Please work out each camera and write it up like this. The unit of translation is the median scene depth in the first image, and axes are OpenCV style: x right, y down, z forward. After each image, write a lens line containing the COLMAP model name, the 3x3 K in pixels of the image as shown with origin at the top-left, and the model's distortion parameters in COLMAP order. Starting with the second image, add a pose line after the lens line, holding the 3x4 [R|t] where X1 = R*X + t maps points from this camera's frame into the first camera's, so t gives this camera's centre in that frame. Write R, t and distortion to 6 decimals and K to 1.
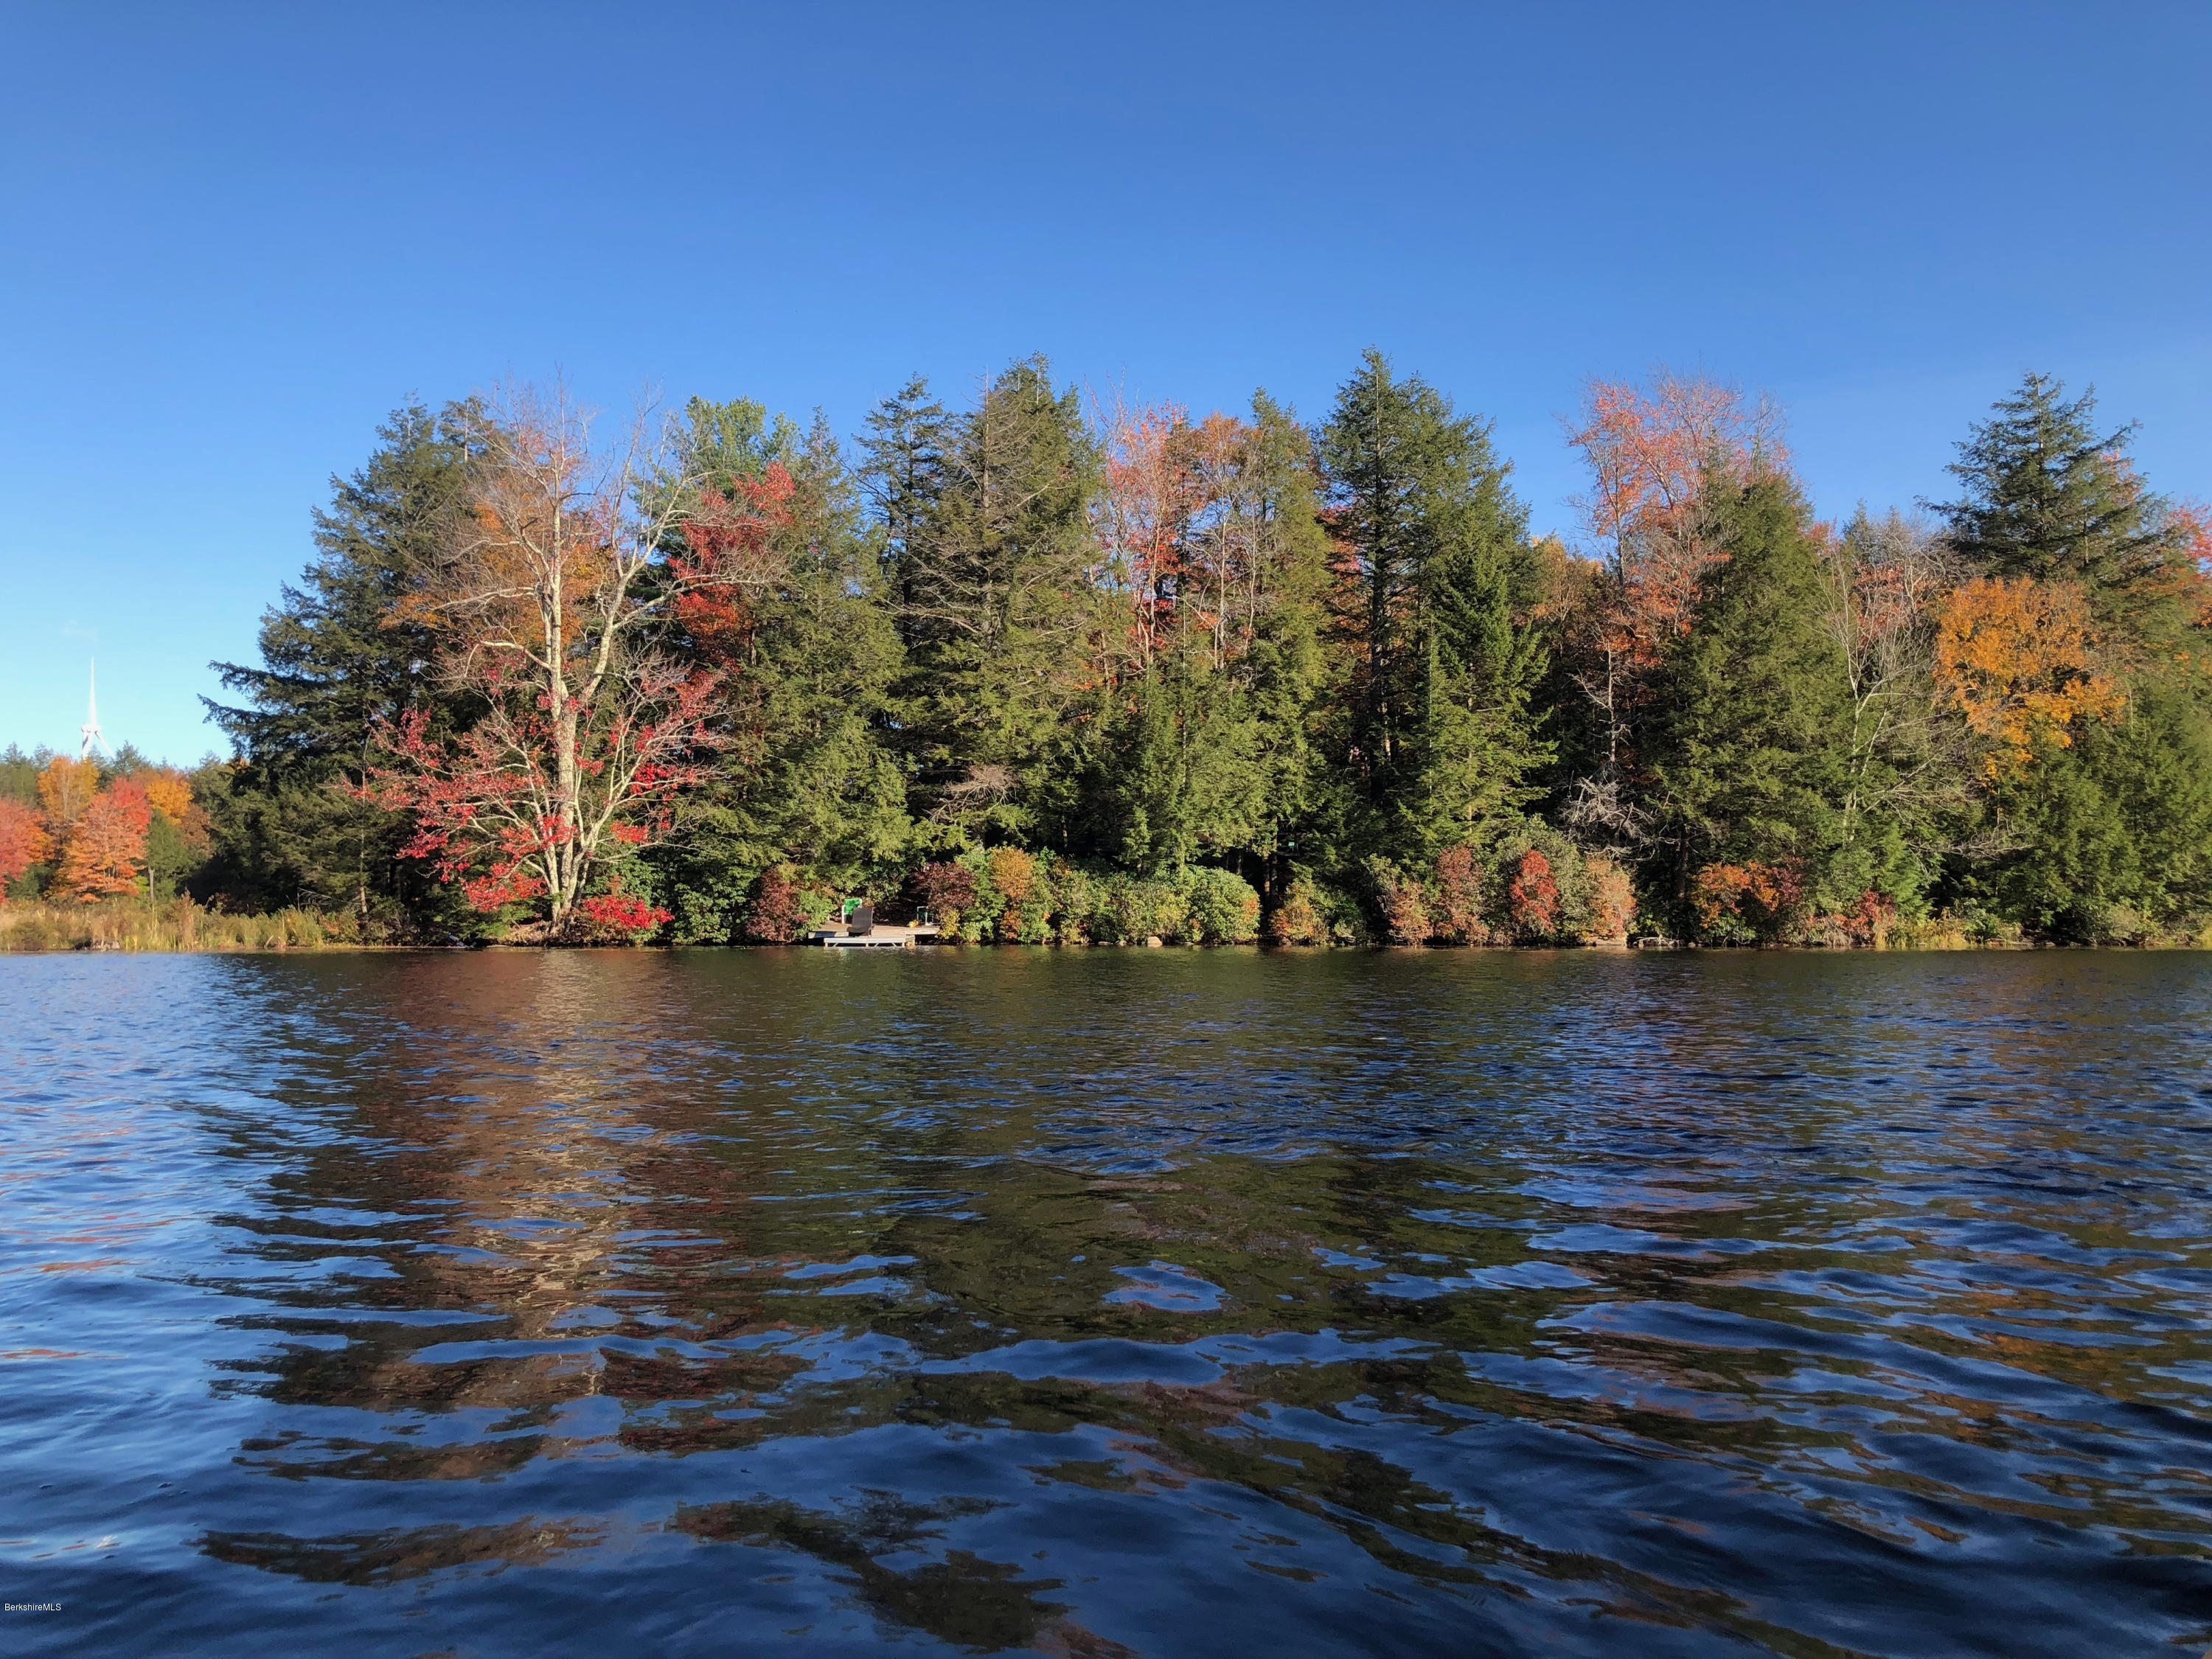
lens RADIAL K [[1817.9, 0, 1106.0], [0, 1817.9, 829.5], [0, 0, 1]] dist [0.005039, -0.005959]
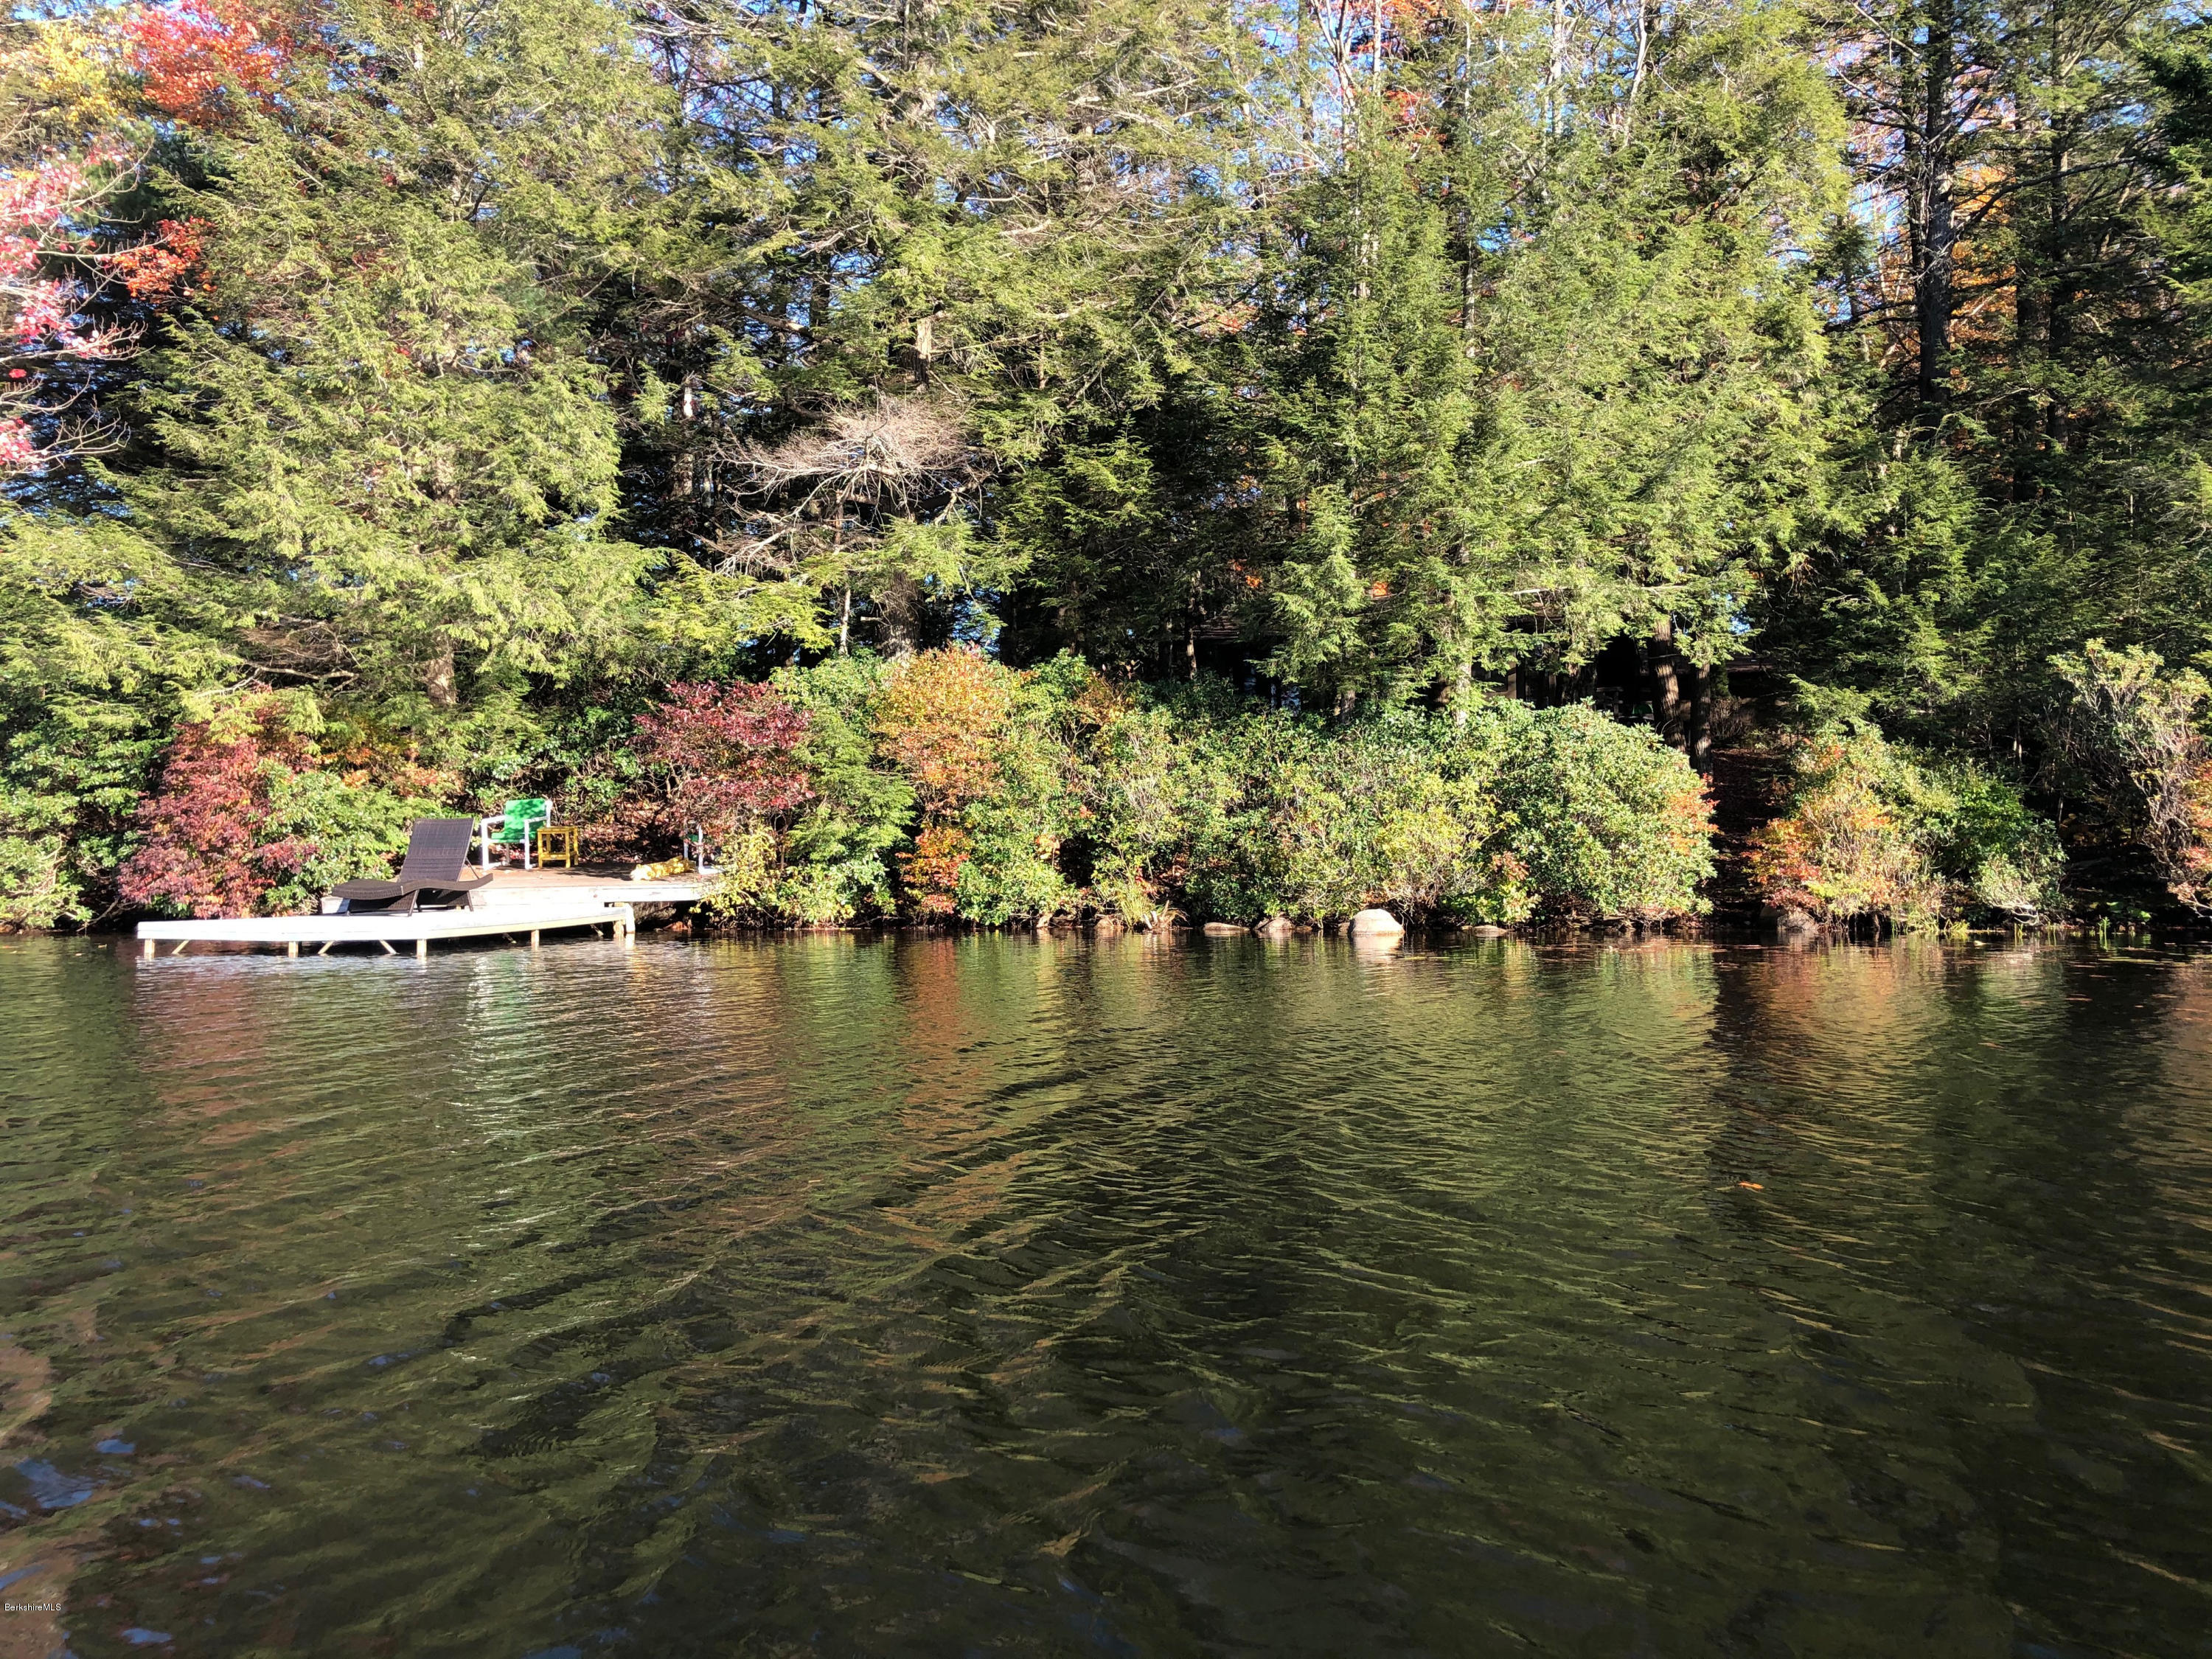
lens RADIAL K [[1817.9, 0, 1106.0], [0, 1817.9, 829.5], [0, 0, 1]] dist [0.005039, -0.005959]
pose [[0.991701, -0.005771, -0.128435, 0.019990], [0.009312, 0.999593, 0.026983, 0.035782], [0.128227, -0.027955, 0.991351, 0.672453]]
